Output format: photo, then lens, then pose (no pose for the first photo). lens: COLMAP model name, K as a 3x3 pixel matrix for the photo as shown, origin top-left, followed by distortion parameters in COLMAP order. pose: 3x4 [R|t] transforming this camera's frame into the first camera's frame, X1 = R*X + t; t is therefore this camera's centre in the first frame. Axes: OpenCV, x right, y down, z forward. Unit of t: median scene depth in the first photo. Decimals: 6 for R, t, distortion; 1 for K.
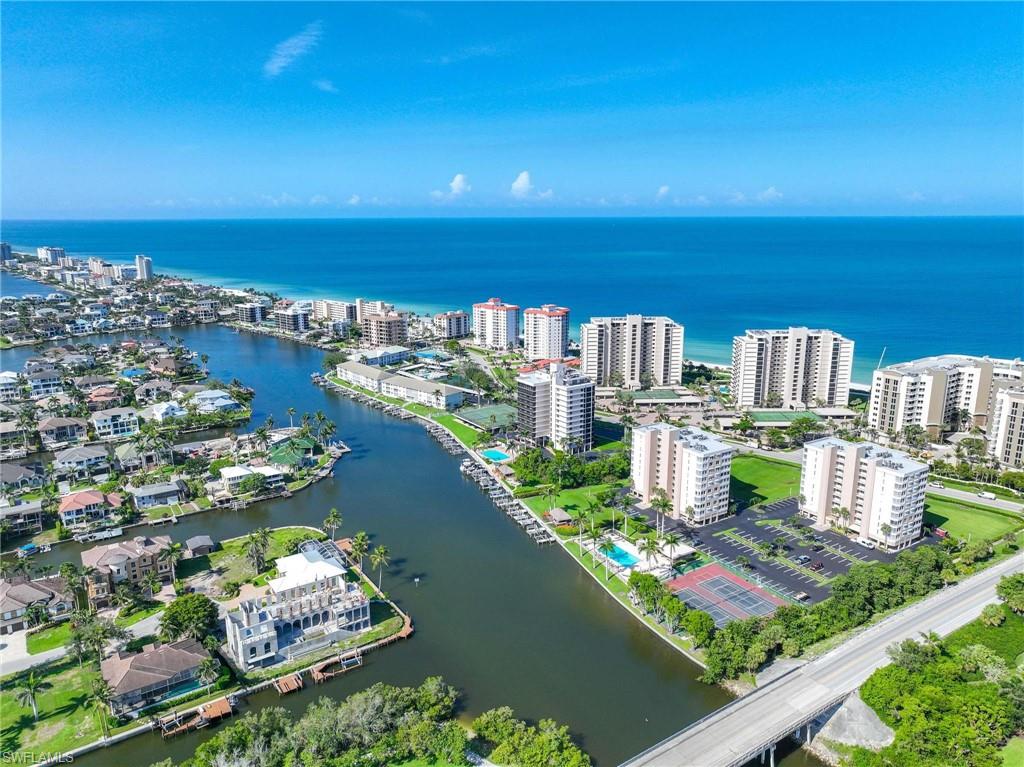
lens RADIAL K [[724.8, 0, 512.9], [0, 724.8, 382.0], [0, 0, 1]] dist [-0.001251, 0.018896]
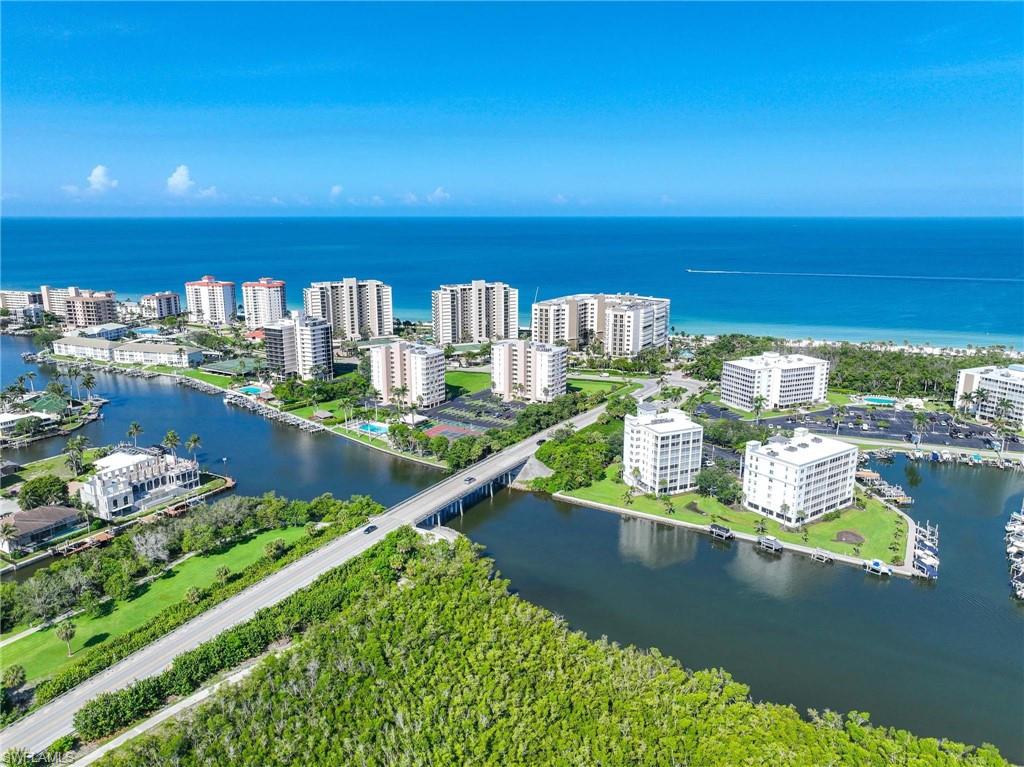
lens RADIAL K [[724.8, 0, 516.6], [0, 724.8, 384.6], [0, 0, 1]] dist [-0.001251, 0.018896]
pose [[0.906807, -0.092757, 0.411213, -0.120971], [0.091575, 0.995541, 0.022622, 0.107278], [-0.411478, 0.017143, 0.911258, -0.263577]]
